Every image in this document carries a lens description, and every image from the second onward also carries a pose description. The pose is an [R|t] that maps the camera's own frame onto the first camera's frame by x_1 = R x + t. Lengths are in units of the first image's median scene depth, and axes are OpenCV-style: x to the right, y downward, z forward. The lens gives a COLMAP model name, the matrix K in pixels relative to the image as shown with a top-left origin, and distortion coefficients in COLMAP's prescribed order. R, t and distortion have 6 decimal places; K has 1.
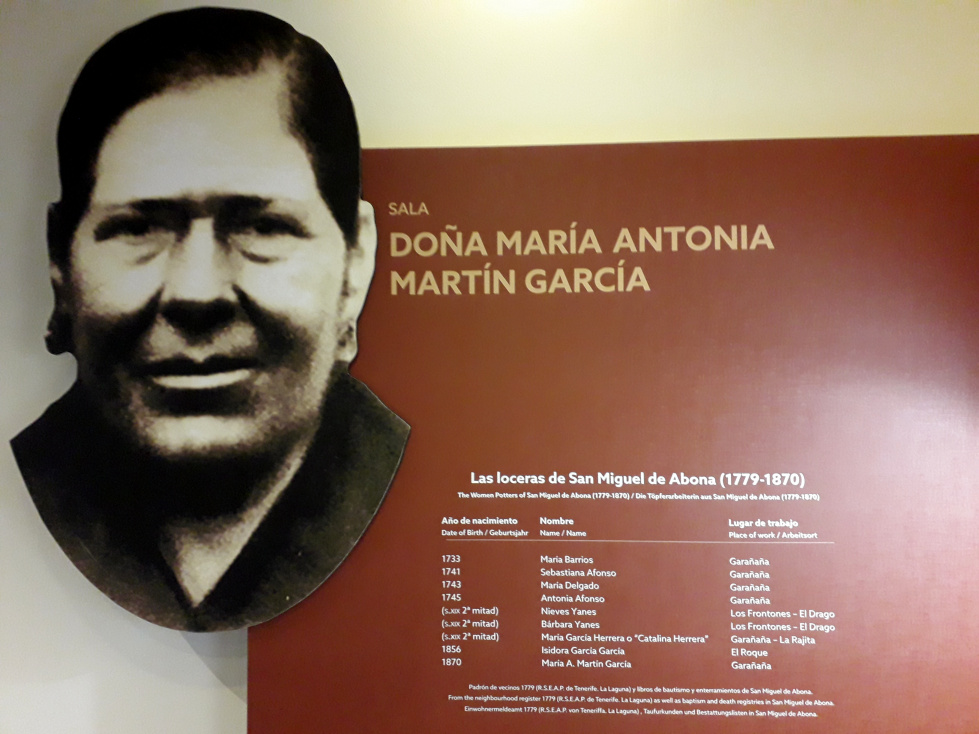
lens RADIAL K [[777.9, 0, 480.1], [0, 777.9, 367.9], [0, 0, 1]] dist [0.050377, -0.056810]
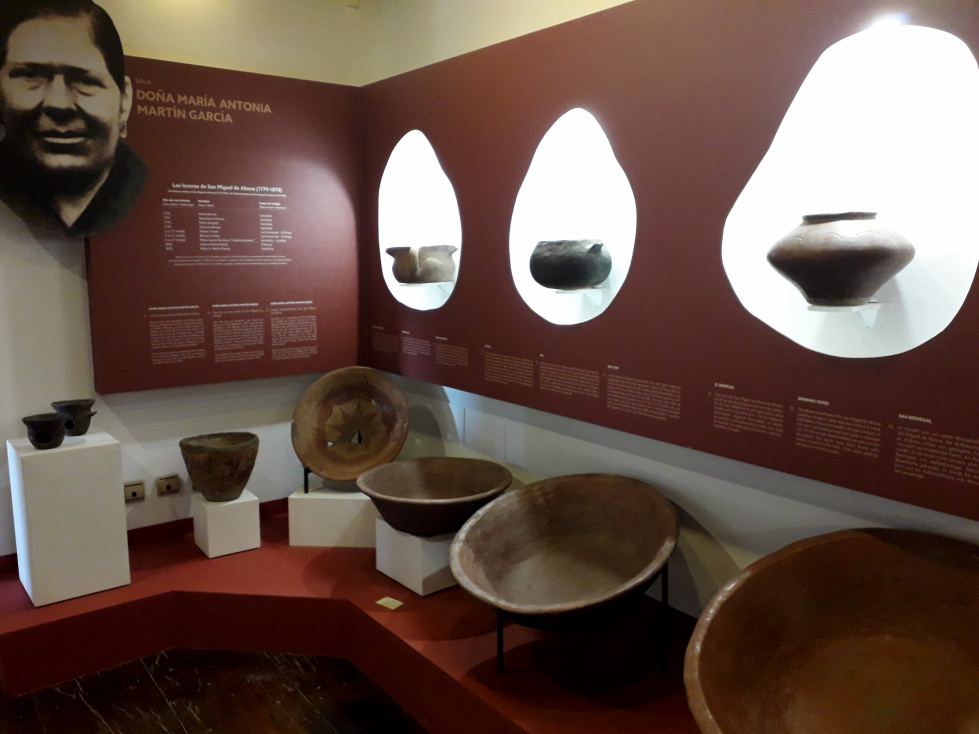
lens RADIAL K [[777.9, 0, 491.3], [0, 777.9, 369.7], [0, 0, 1]] dist [0.050377, -0.056810]
pose [[0.761258, -0.099135, 0.640827, -1.034156], [-0.042997, 0.978353, 0.202427, 0.173544], [-0.647023, -0.181653, 0.740516, -2.010814]]
